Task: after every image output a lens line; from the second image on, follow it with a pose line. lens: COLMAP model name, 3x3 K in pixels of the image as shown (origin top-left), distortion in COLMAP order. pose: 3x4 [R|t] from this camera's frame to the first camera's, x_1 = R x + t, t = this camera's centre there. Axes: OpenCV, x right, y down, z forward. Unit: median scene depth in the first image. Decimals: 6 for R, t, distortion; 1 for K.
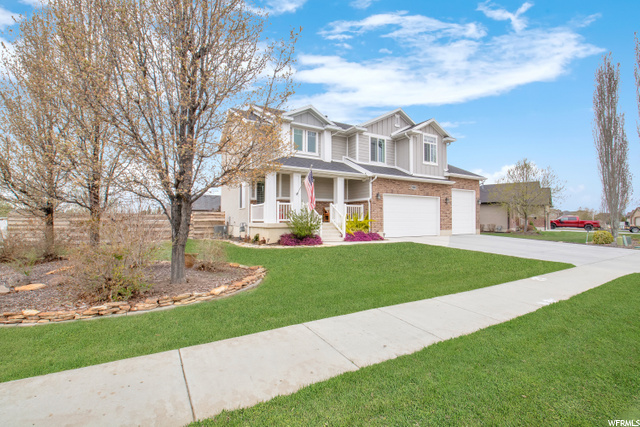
lens RADIAL K [[282.9, 0, 321.8], [0, 282.9, 206.8], [0, 0, 1]] dist [-0.001424, -0.000186]
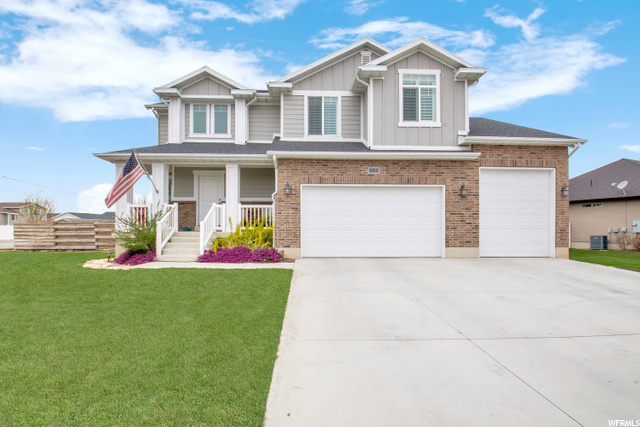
lens RADIAL K [[294.3, 0, 310.0], [0, 294.3, 217.0], [0, 0, 1]] dist [-0.008978, -0.000516]
pose [[0.875252, -0.012000, -0.483518, 0.518689], [0.019873, 0.999740, 0.011162, 0.015667], [0.483258, -0.019379, 0.875264, 0.446906]]
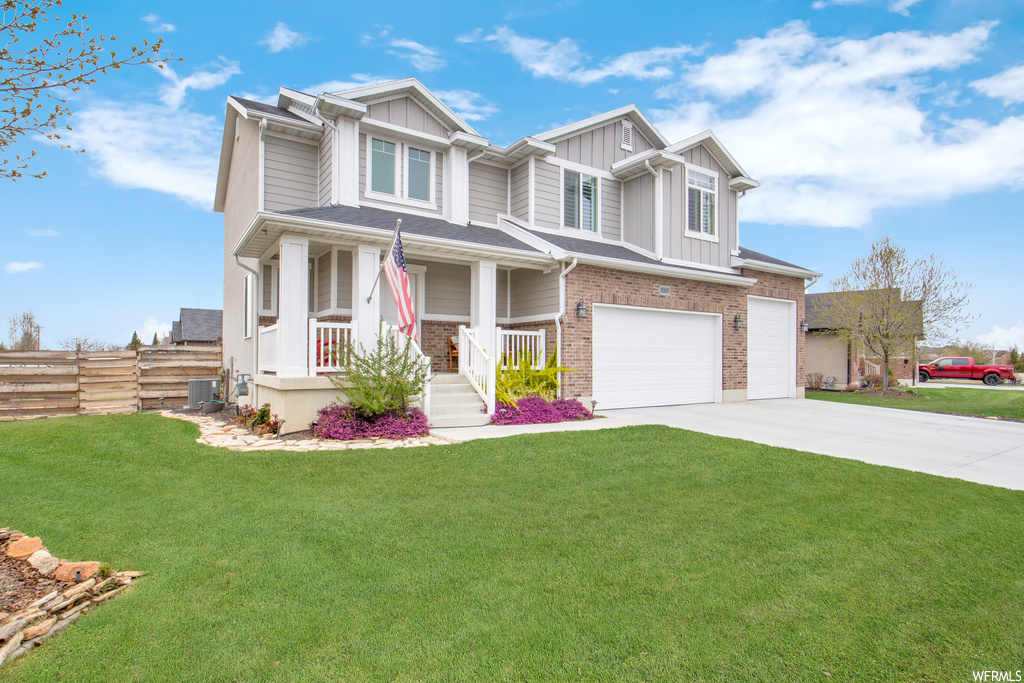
lens RADIAL K [[533.6, 0, 512.0], [0, 533.6, 341.5], [0, 0, 1]] dist [-0.000631, 0.000056]
pose [[0.998199, 0.005846, 0.059700, 0.052582], [-0.006431, 0.999933, 0.009612, 0.001915], [-0.059640, -0.009979, 0.998170, 0.225798]]
